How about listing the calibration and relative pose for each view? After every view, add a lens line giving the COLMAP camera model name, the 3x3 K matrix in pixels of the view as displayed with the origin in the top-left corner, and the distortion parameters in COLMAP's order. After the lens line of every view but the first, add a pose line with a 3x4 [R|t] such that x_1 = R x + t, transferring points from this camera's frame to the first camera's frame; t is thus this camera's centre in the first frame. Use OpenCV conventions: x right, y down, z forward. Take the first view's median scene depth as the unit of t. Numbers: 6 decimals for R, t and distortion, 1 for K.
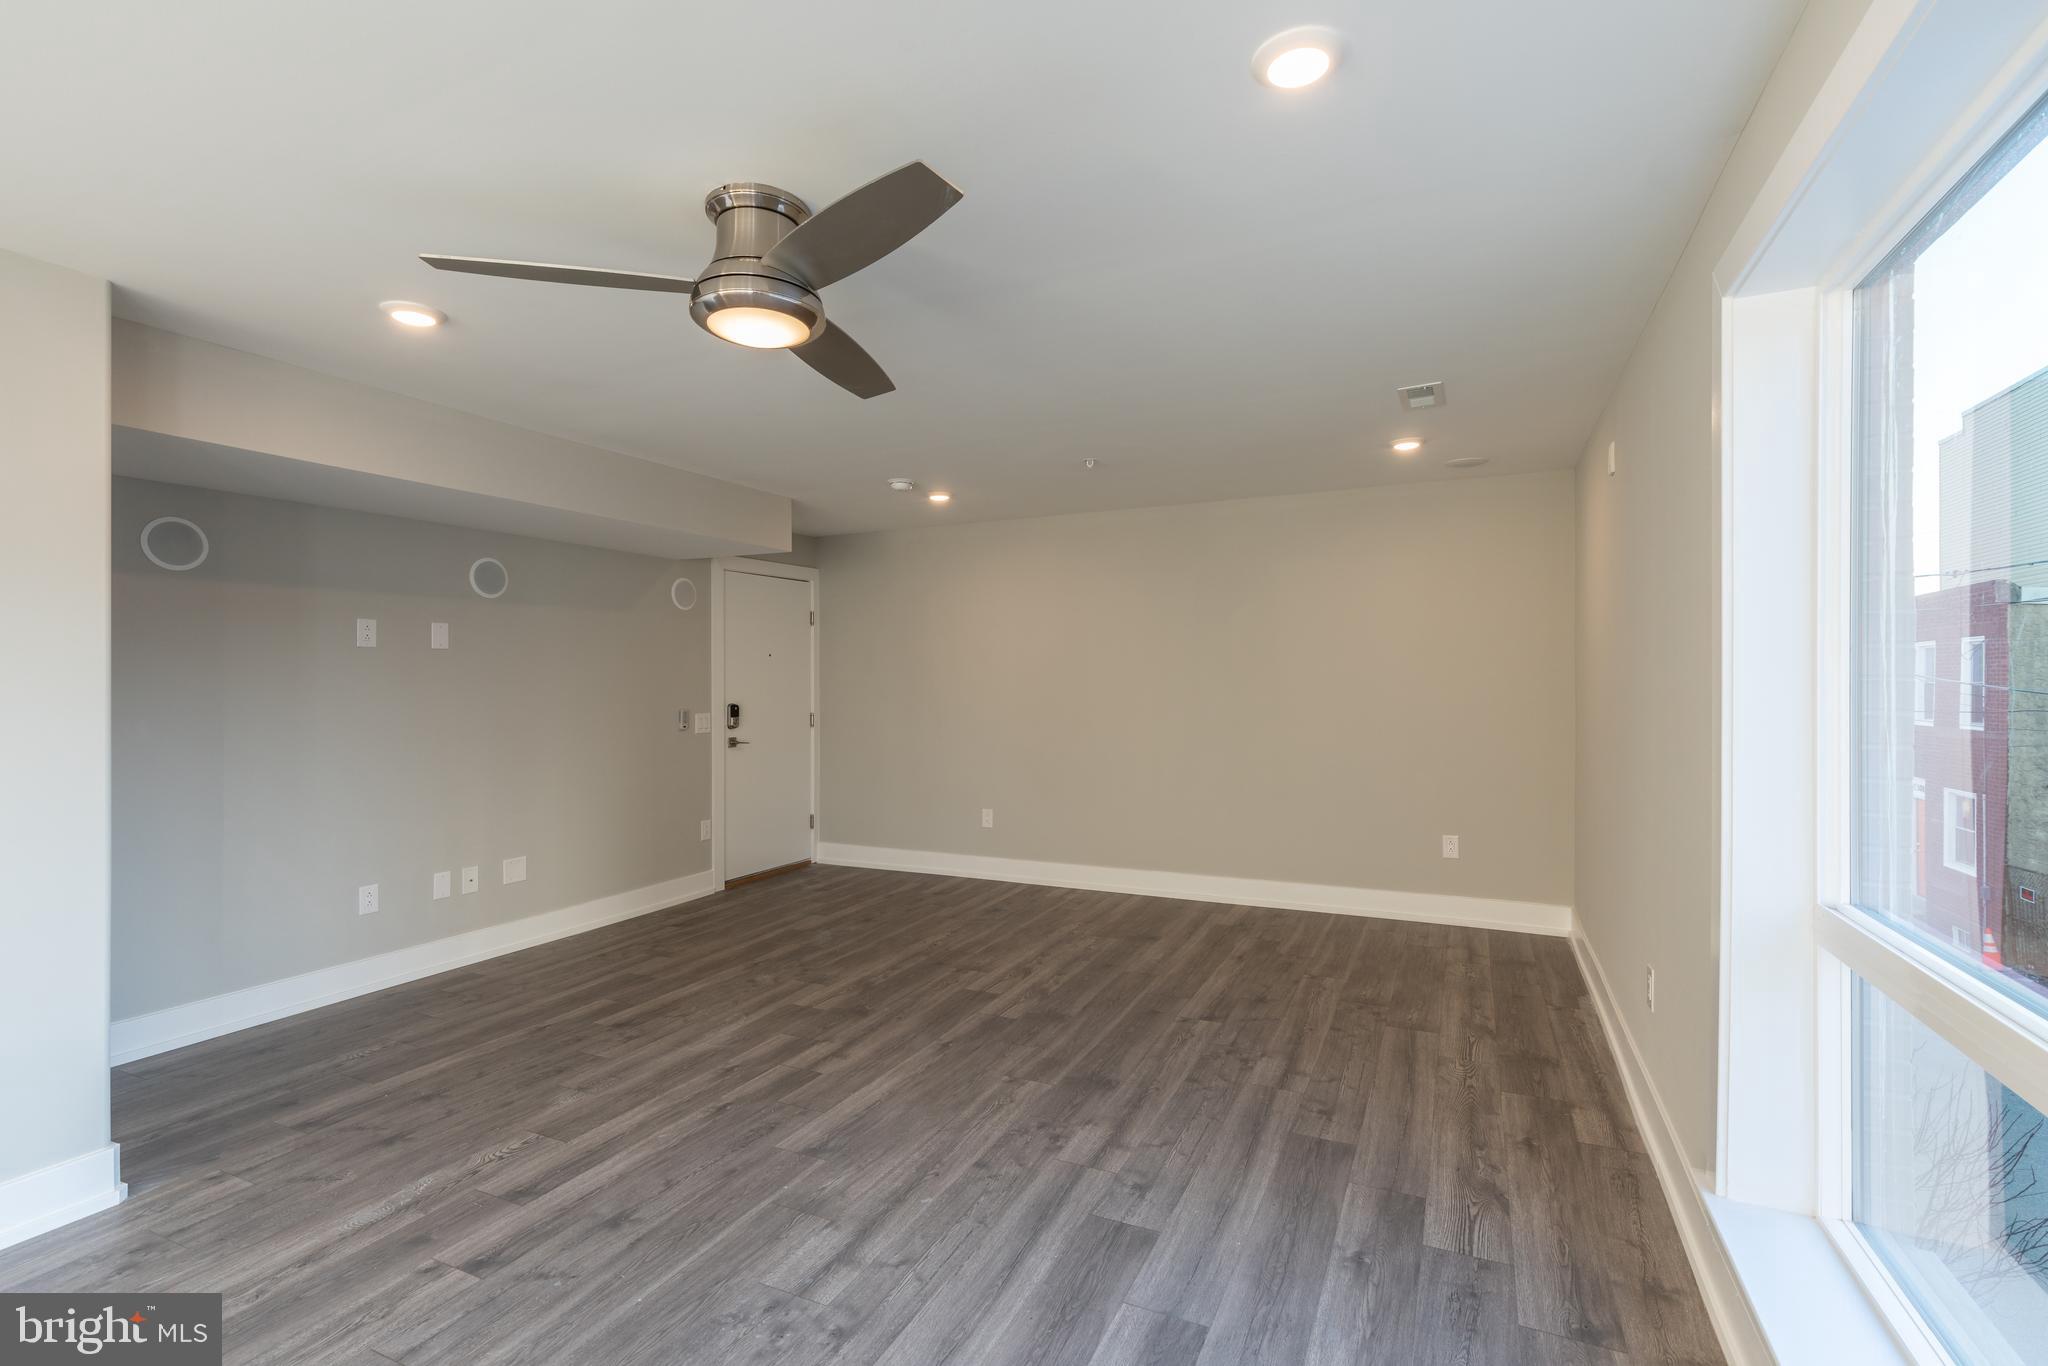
lens RADIAL K [[926.7, 0, 1033.4], [0, 926.7, 678.7], [0, 0, 1]] dist [0.003297, 0.000252]
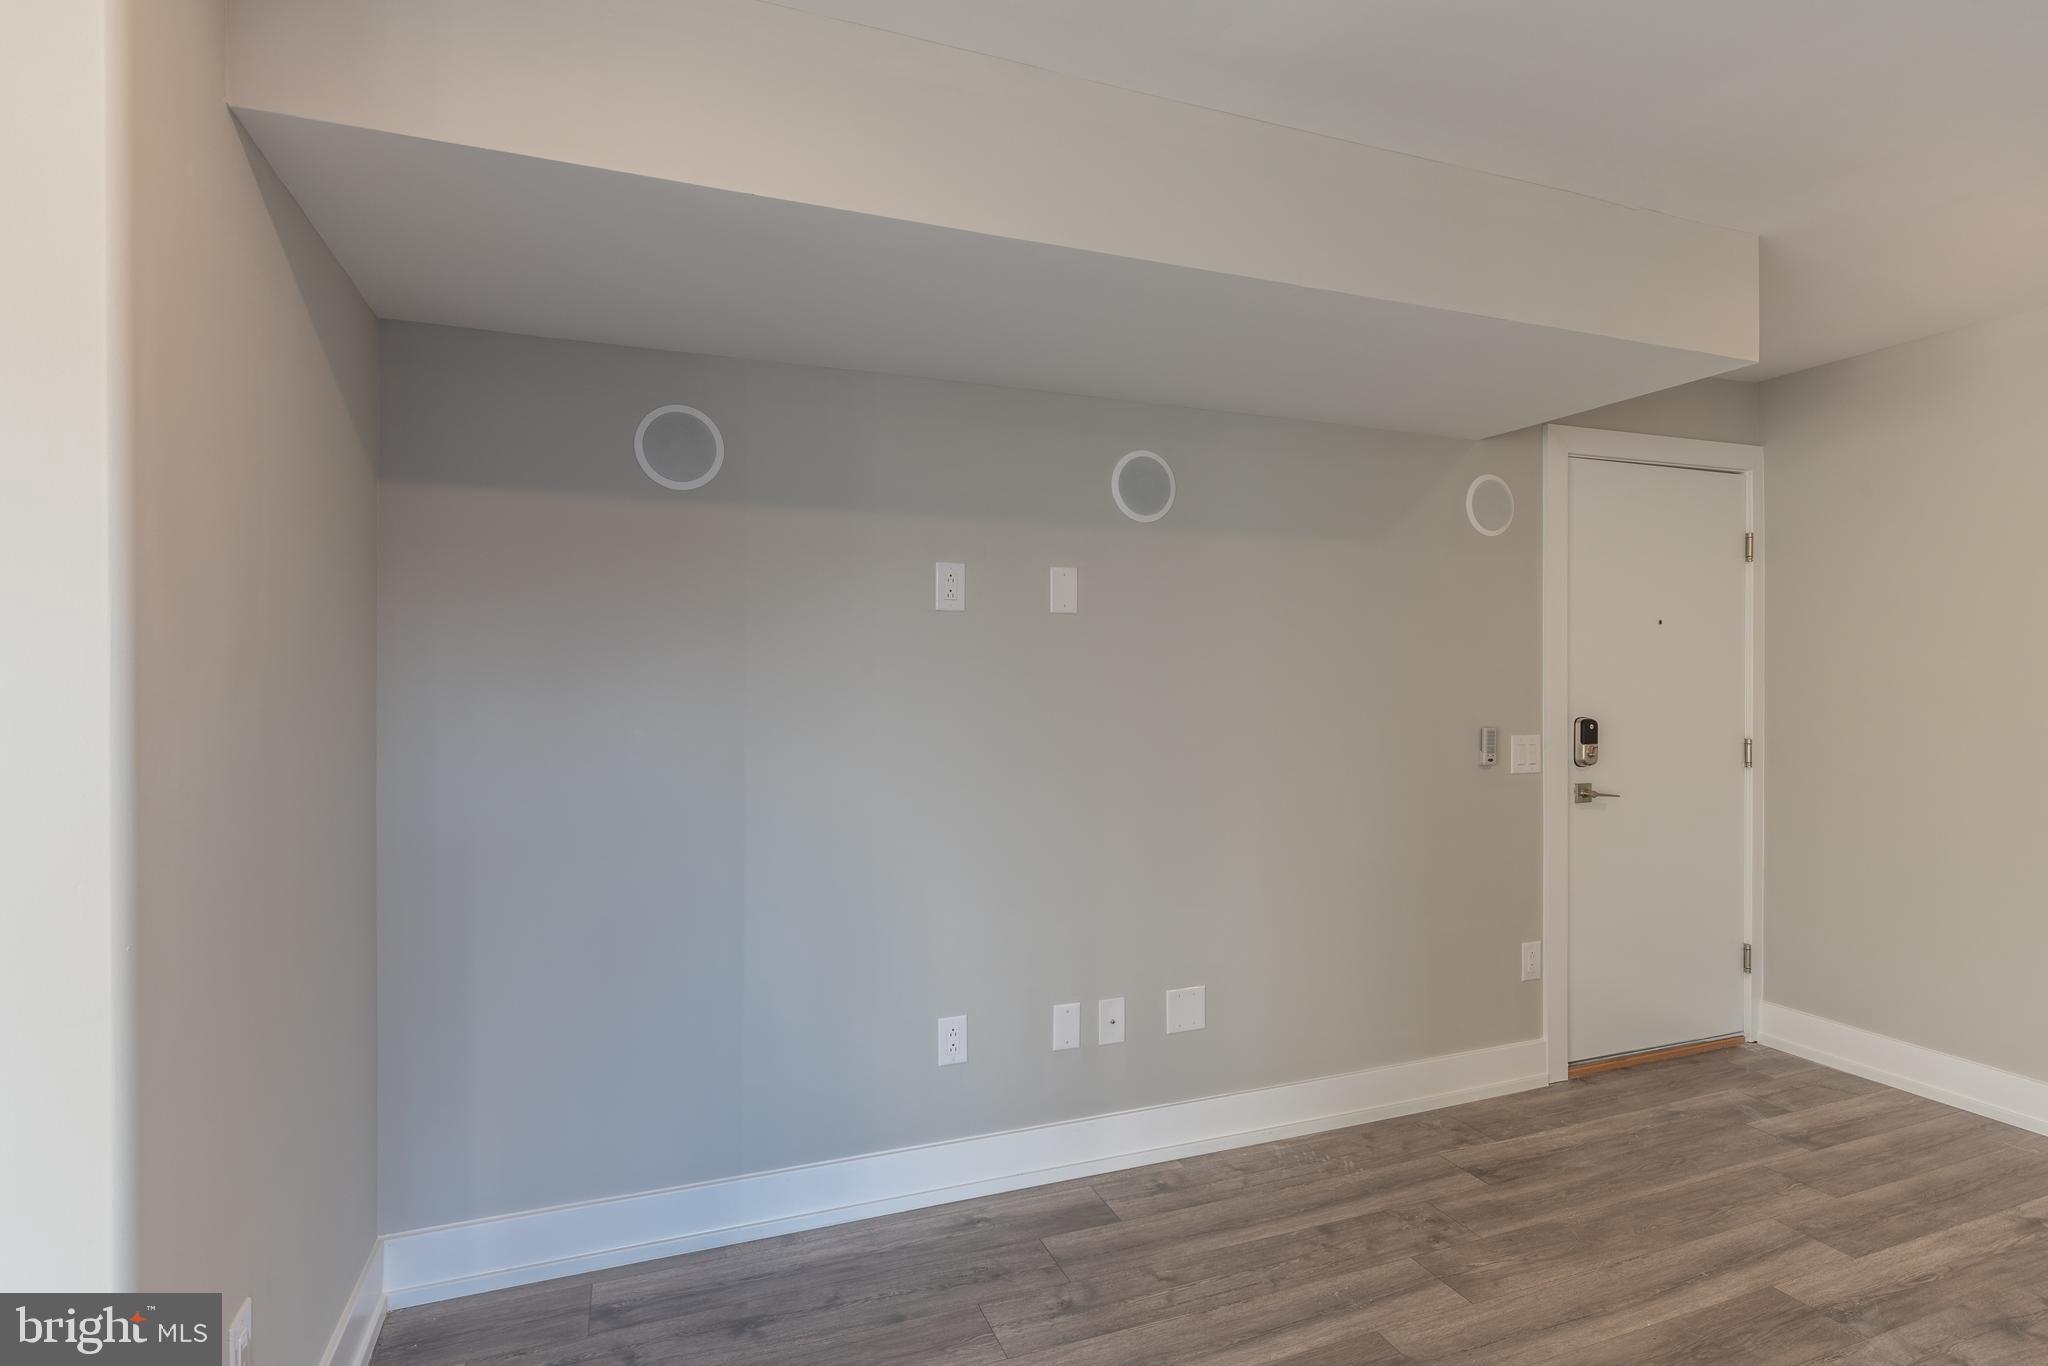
lens RADIAL K [[1063.0, 0, 1024.0], [0, 1063.0, 683.0], [0, 0, 1]] dist [-0.002277, -0.000722]
pose [[0.729653, 0.004397, -0.683804, -0.157430], [-0.001766, 0.999988, 0.004545, 0.006098], [0.683816, -0.002108, 0.729652, 0.380488]]
